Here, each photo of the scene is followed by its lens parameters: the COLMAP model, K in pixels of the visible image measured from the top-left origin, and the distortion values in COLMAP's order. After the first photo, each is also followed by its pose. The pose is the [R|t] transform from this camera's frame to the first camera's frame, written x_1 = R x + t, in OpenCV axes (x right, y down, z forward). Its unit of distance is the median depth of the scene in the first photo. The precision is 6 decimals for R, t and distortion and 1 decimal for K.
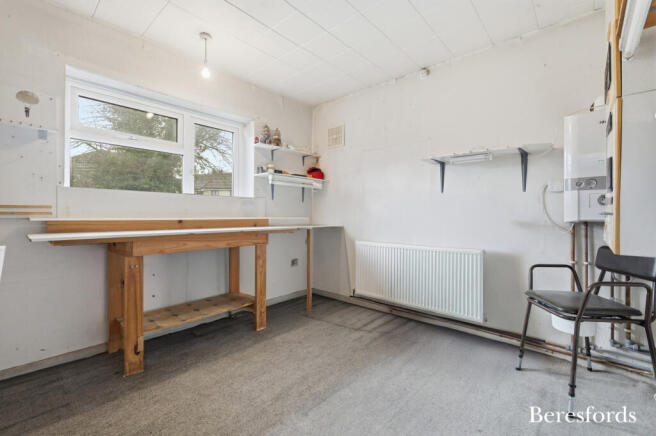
lens RADIAL K [[288.1, 0, 330.3], [0, 288.1, 213.8], [0, 0, 1]] dist [0.004233, 0.000144]
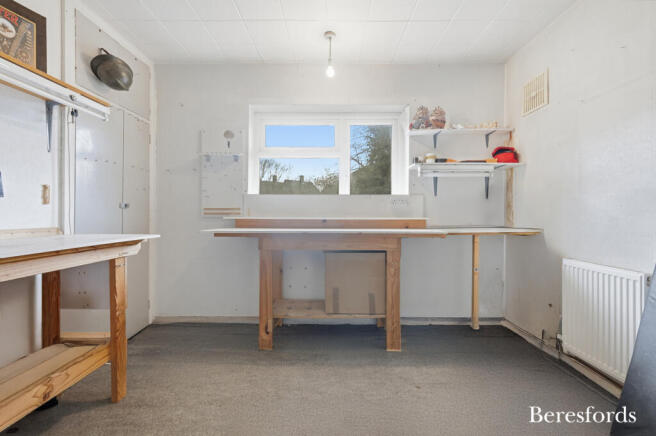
lens RADIAL K [[288.1, 0, 330.3], [0, 288.1, 213.8], [0, 0, 1]] dist [0.004233, 0.000144]
pose [[0.654078, -0.003067, -0.756421, 0.245428], [0.002527, 0.999995, -0.001870, 0.001641], [0.756423, -0.000689, 0.654082, 0.273233]]
